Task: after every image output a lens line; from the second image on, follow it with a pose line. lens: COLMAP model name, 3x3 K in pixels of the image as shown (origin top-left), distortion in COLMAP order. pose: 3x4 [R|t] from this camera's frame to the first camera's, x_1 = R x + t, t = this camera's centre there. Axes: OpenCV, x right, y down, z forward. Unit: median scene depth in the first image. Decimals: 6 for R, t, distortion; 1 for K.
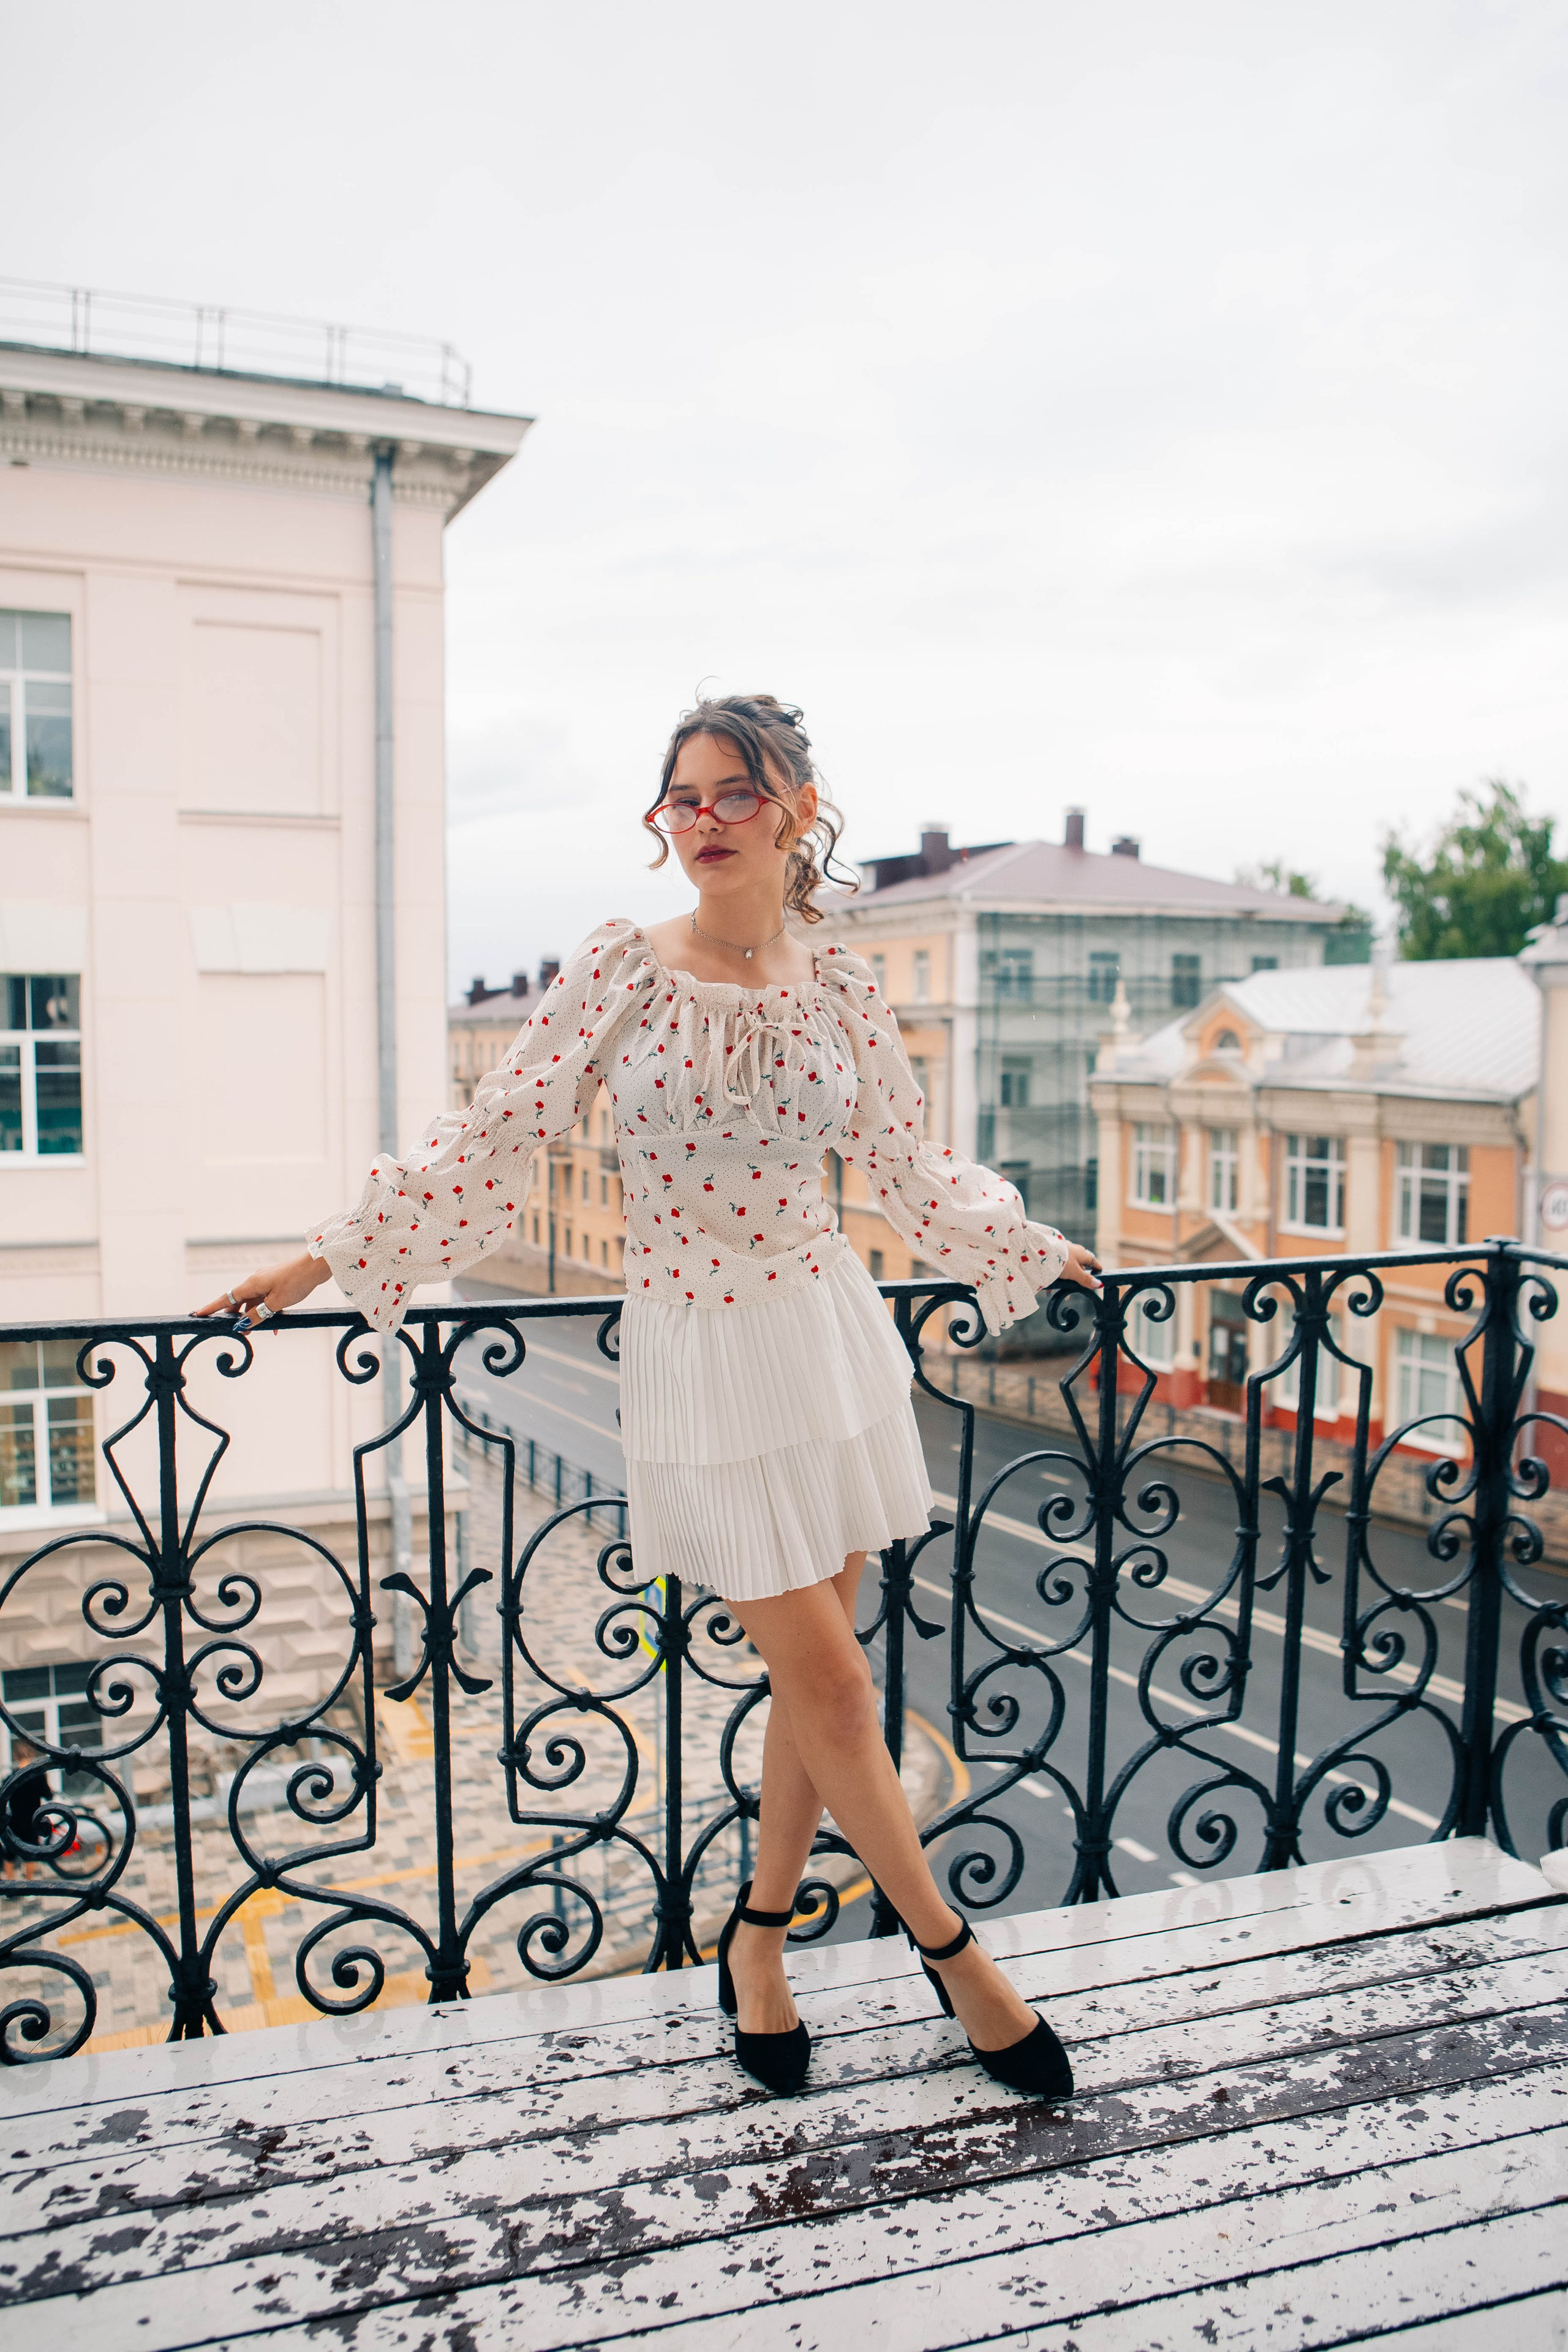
lens RADIAL K [[1830.6, 0, 784.0], [0, 1830.6, 1176.0], [0, 0, 1]] dist [-0.094769, 0.093631]
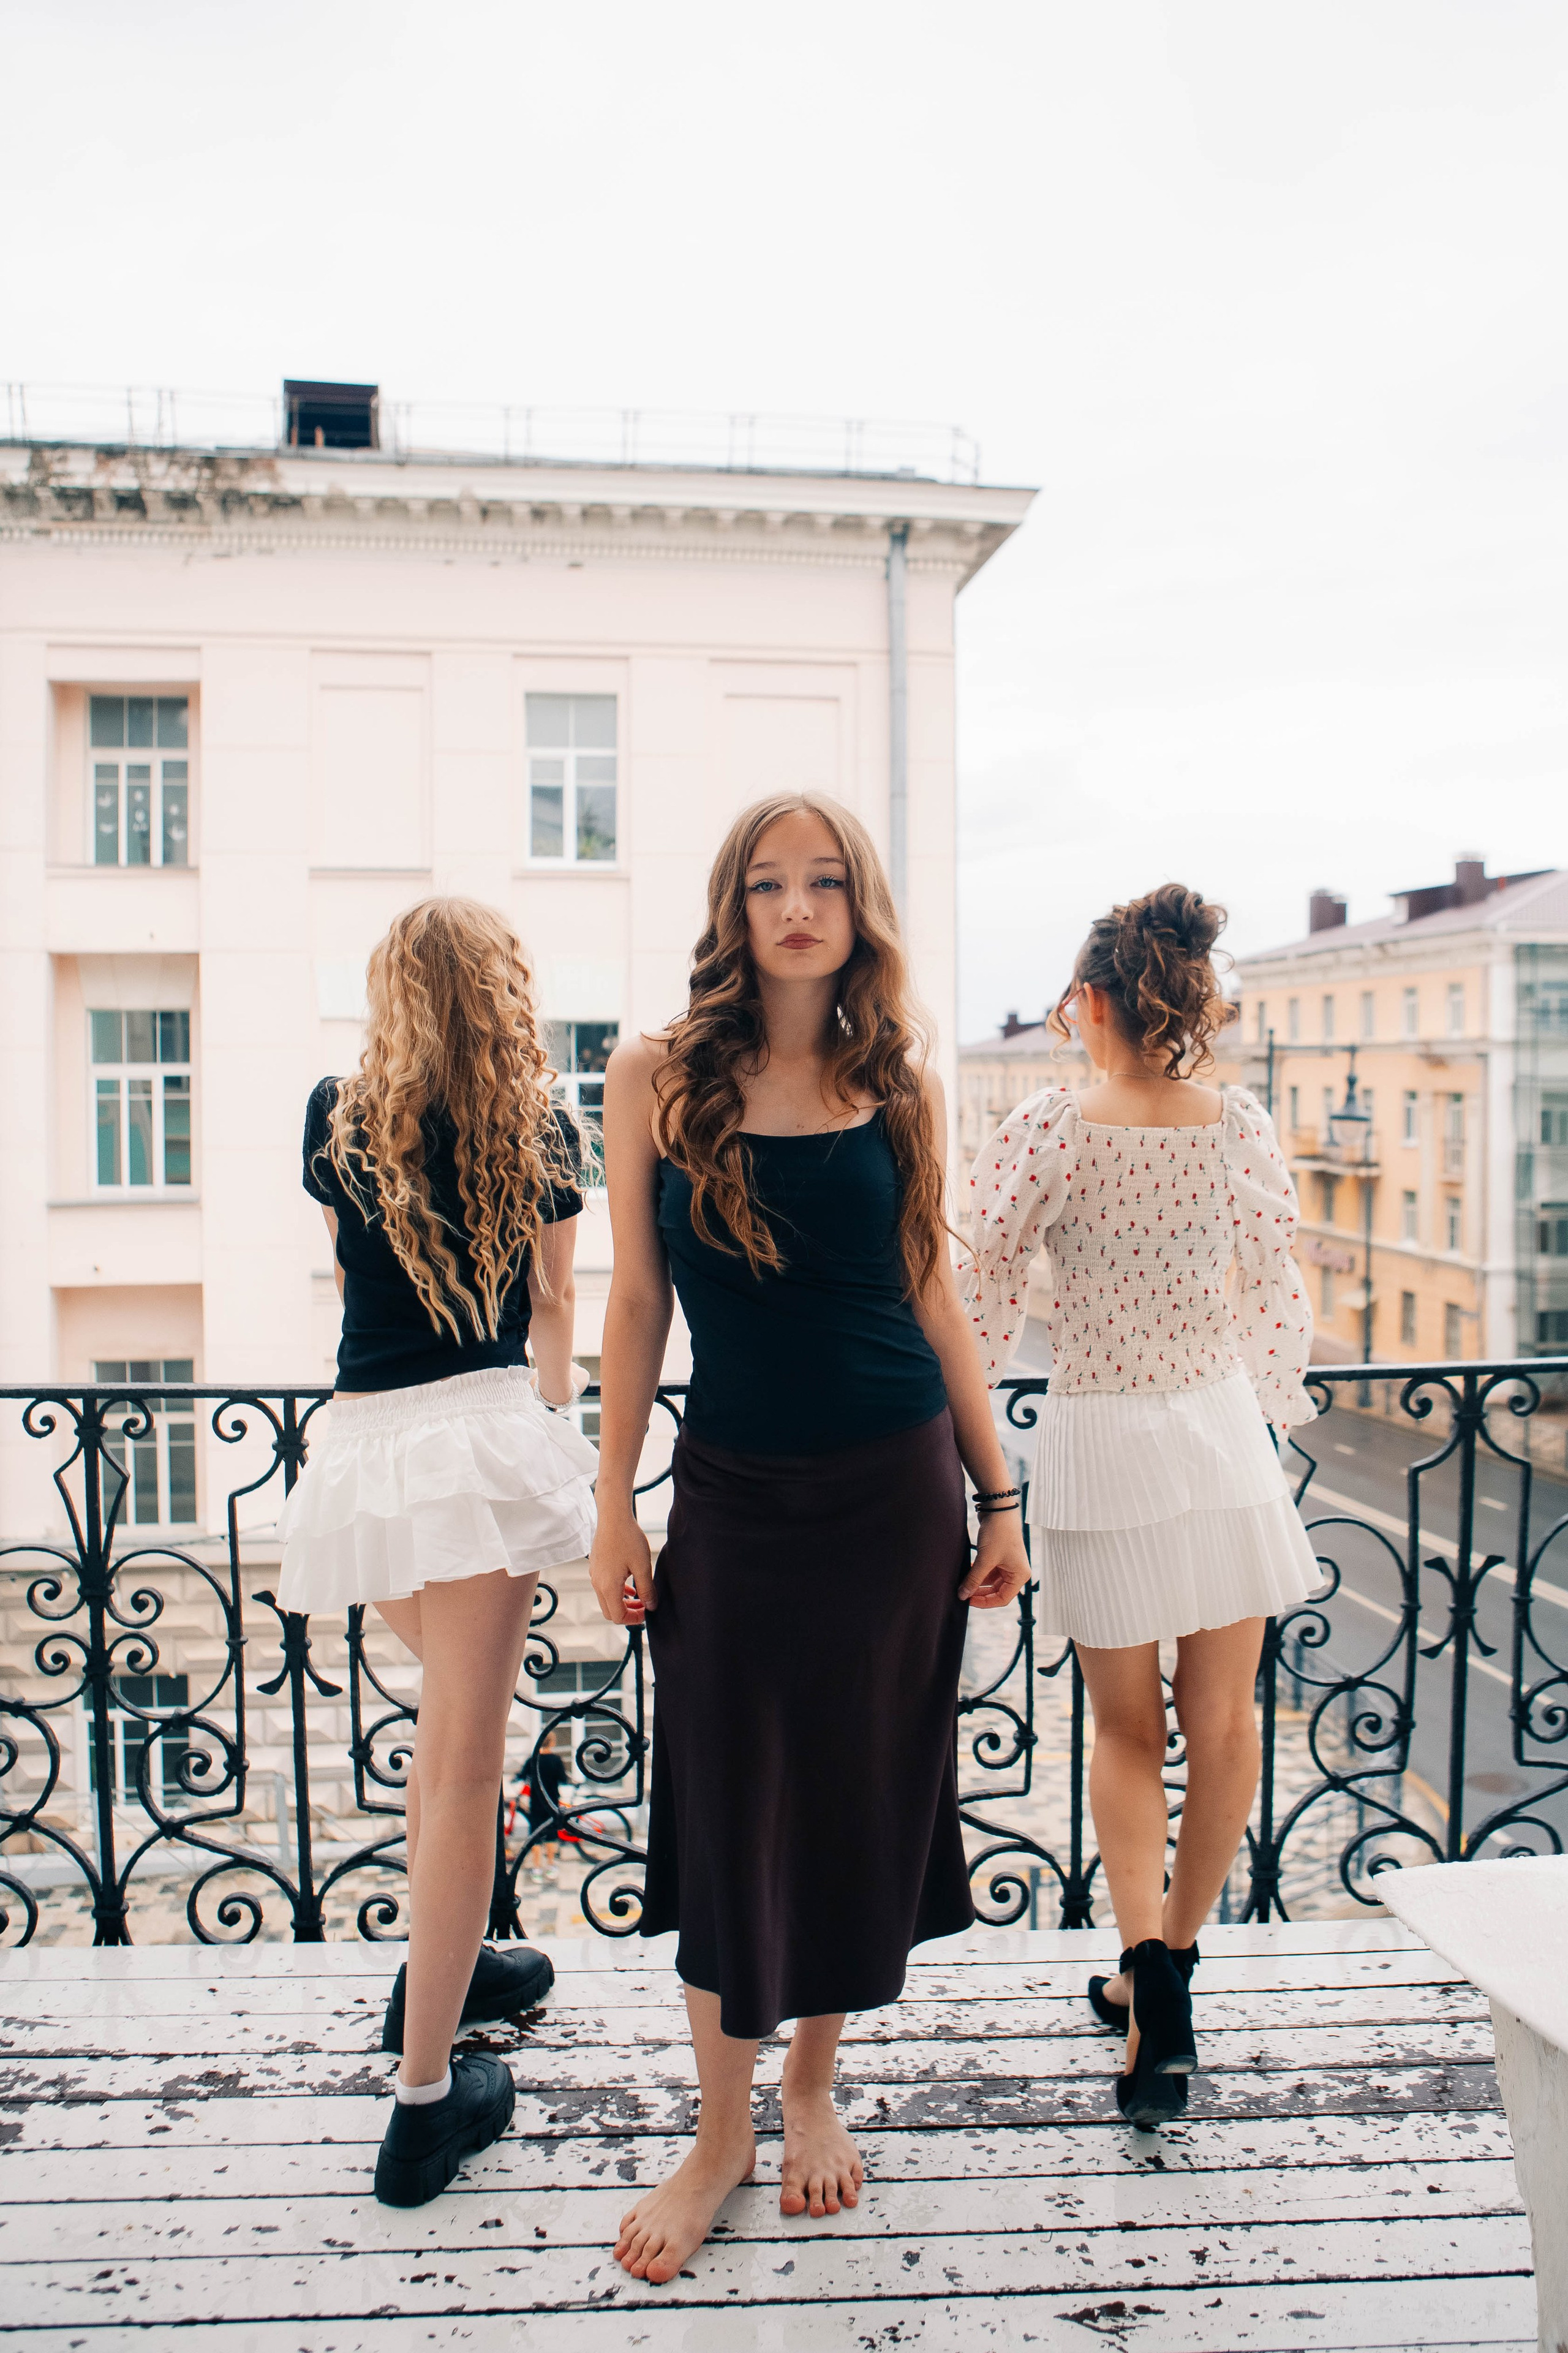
lens RADIAL K [[1829.0, 0, 840.6], [0, 1829.0, 1091.6], [0, 0, 1]] dist [-0.102198, 0.083735]
pose [[0.965992, 0.000455, -0.258571, 0.167416], [-0.016733, 0.998012, -0.060755, -0.039192], [0.258030, 0.063016, 0.964080, -0.154959]]
